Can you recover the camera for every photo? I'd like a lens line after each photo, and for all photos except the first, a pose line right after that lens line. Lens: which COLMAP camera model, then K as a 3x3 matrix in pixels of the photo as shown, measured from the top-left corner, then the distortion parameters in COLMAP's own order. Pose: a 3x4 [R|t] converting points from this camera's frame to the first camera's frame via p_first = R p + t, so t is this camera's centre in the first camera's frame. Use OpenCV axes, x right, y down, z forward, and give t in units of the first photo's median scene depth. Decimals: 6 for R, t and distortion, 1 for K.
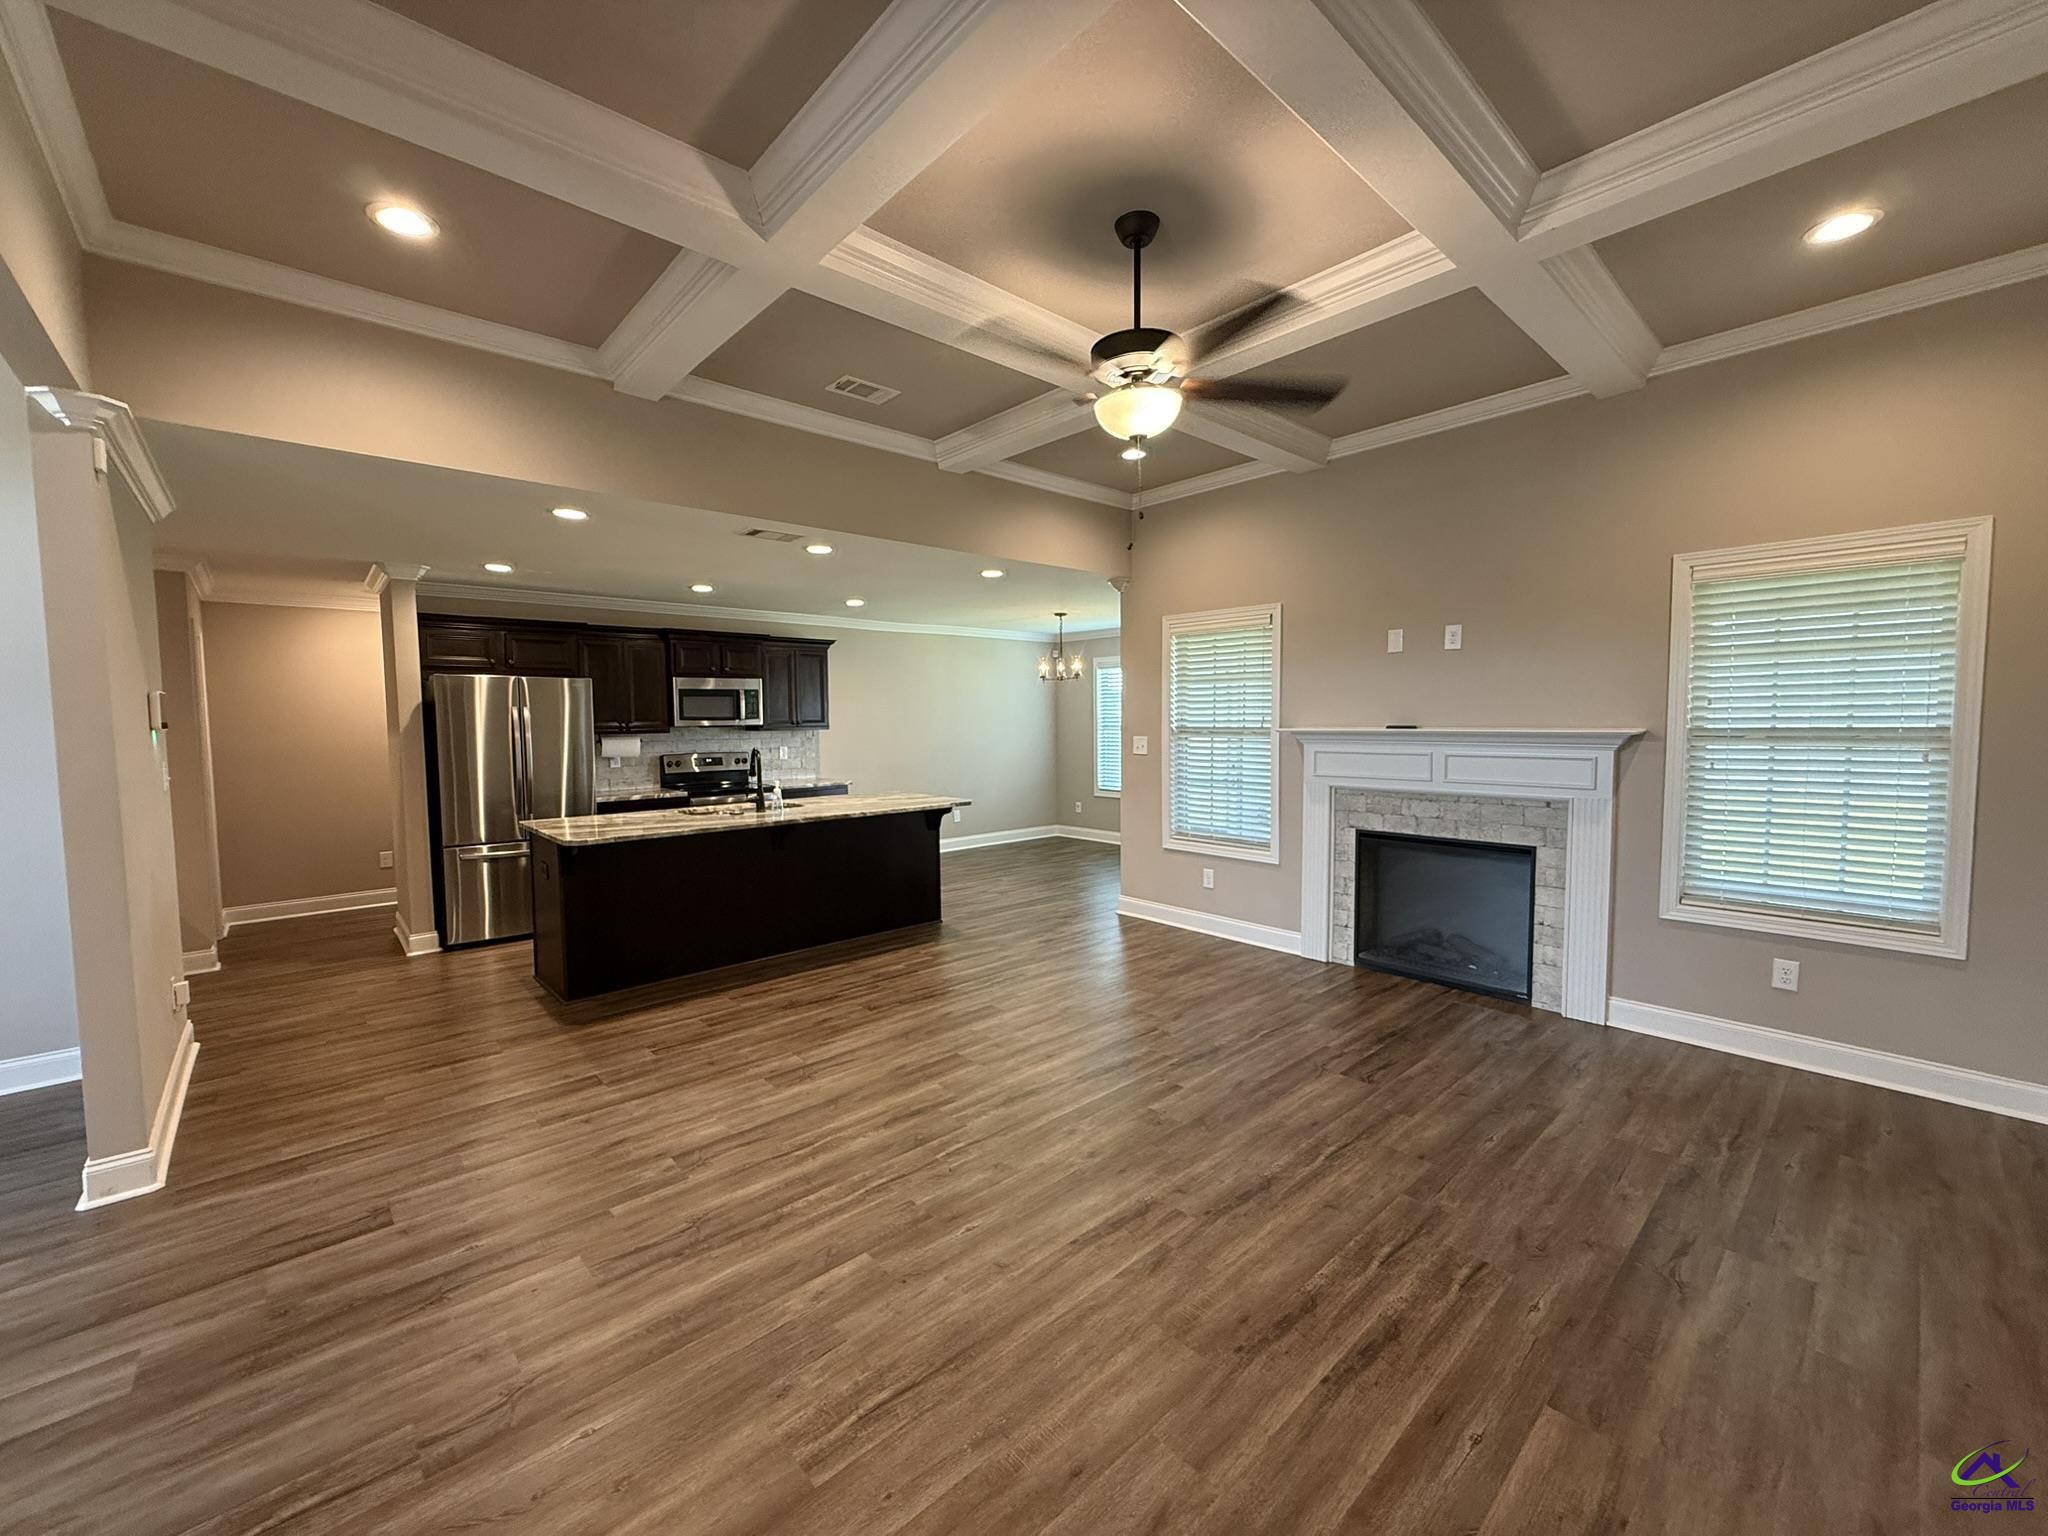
lens RADIAL K [[816.5, 0, 1034.8], [0, 816.5, 763.1], [0, 0, 1]] dist [0.000936, 0.001313]
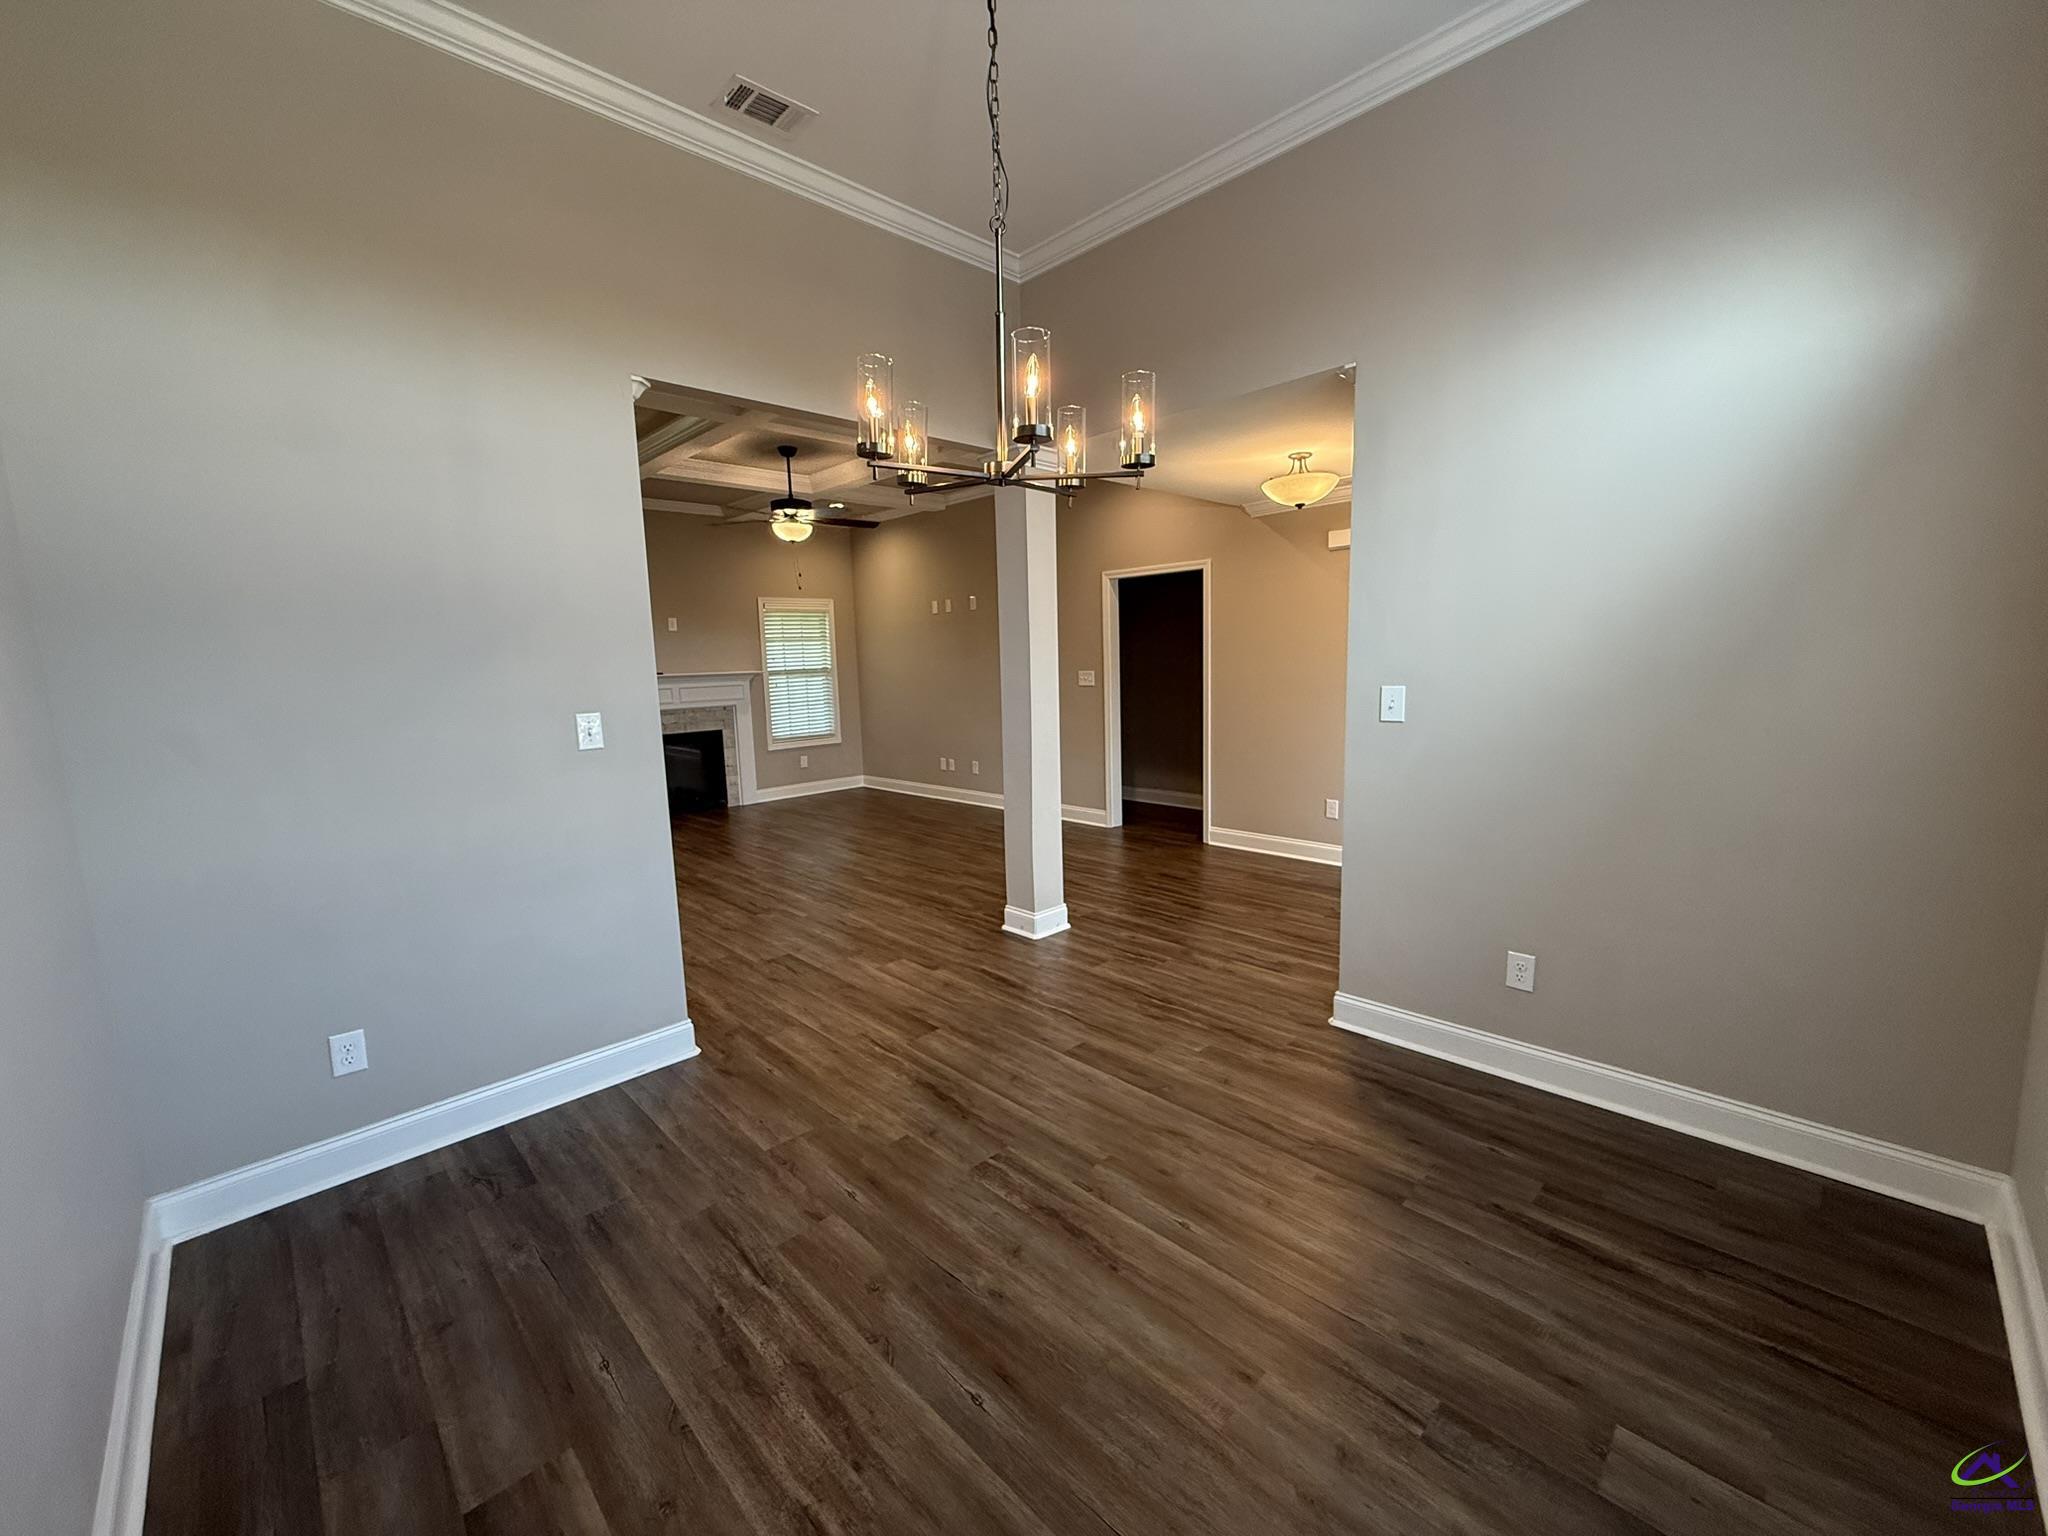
lens RADIAL K [[816.5, 0, 1013.3], [0, 816.5, 759.4], [0, 0, 1]] dist [0.000936, 0.001313]
pose [[-0.033944, -0.111226, 0.993215, -2.458505], [0.083195, 0.990024, 0.113712, 0.004427], [-0.995955, 0.086491, -0.024352, 0.536690]]
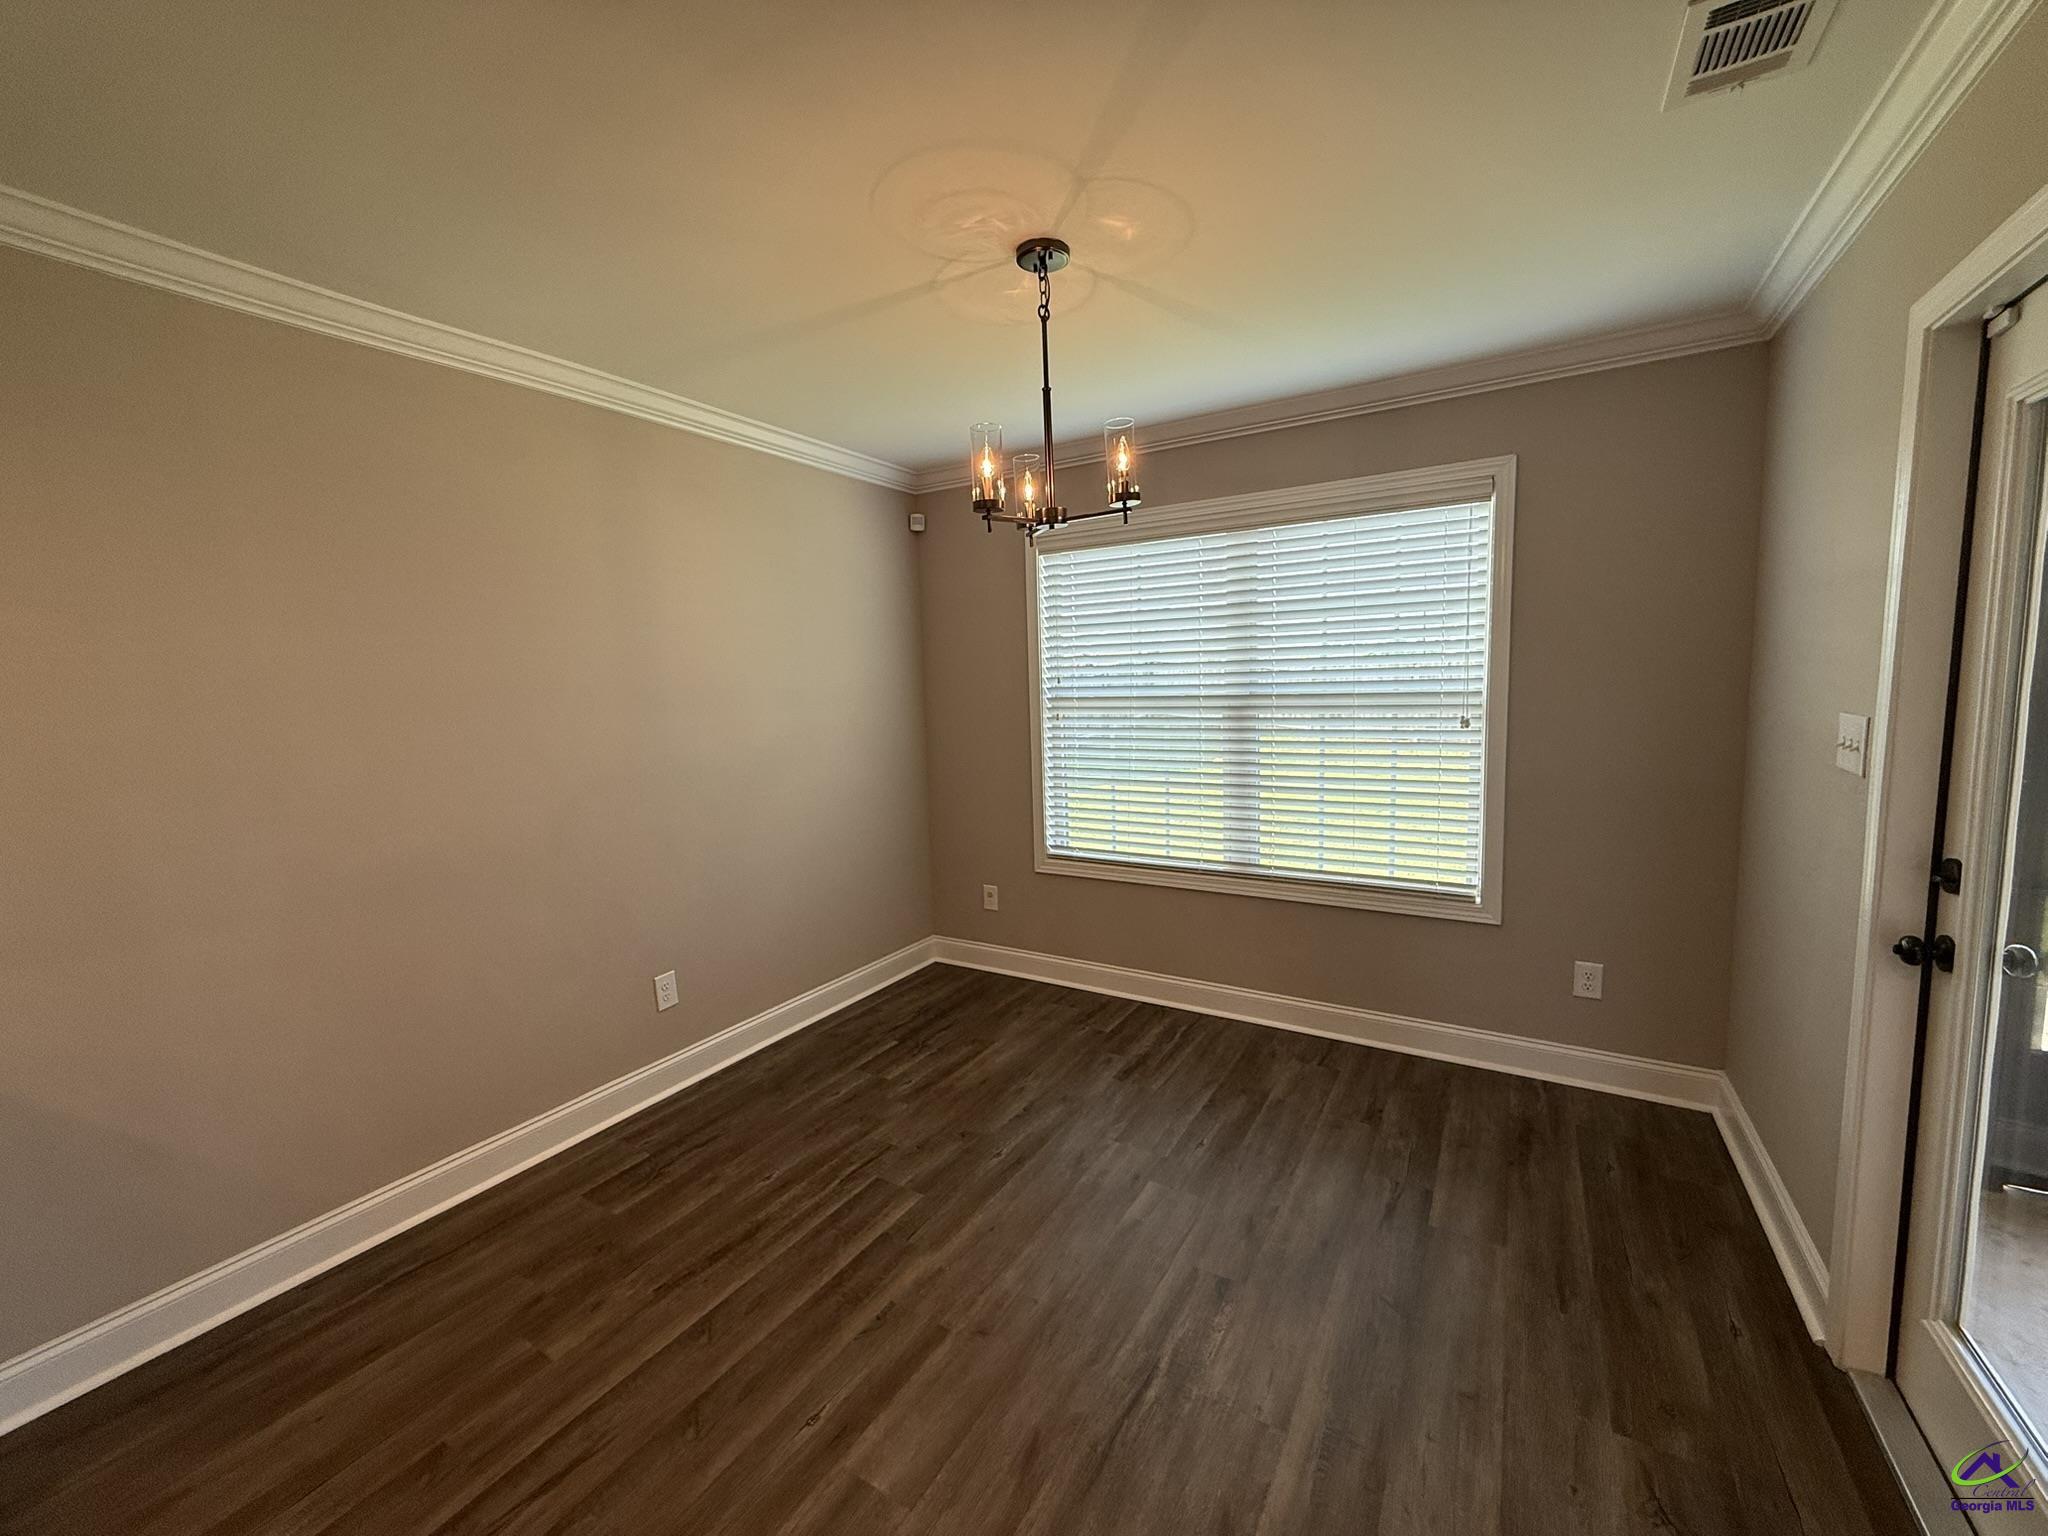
lens RADIAL K [[816.5, 0, 1019.0], [0, 816.5, 756.8], [0, 0, 1]] dist [0.000936, 0.001313]
pose [[0.956541, -0.046520, 0.287864, -0.085034], [0.036384, 0.998518, 0.040465, -0.057018], [-0.289320, -0.028233, 0.956816, 1.100840]]
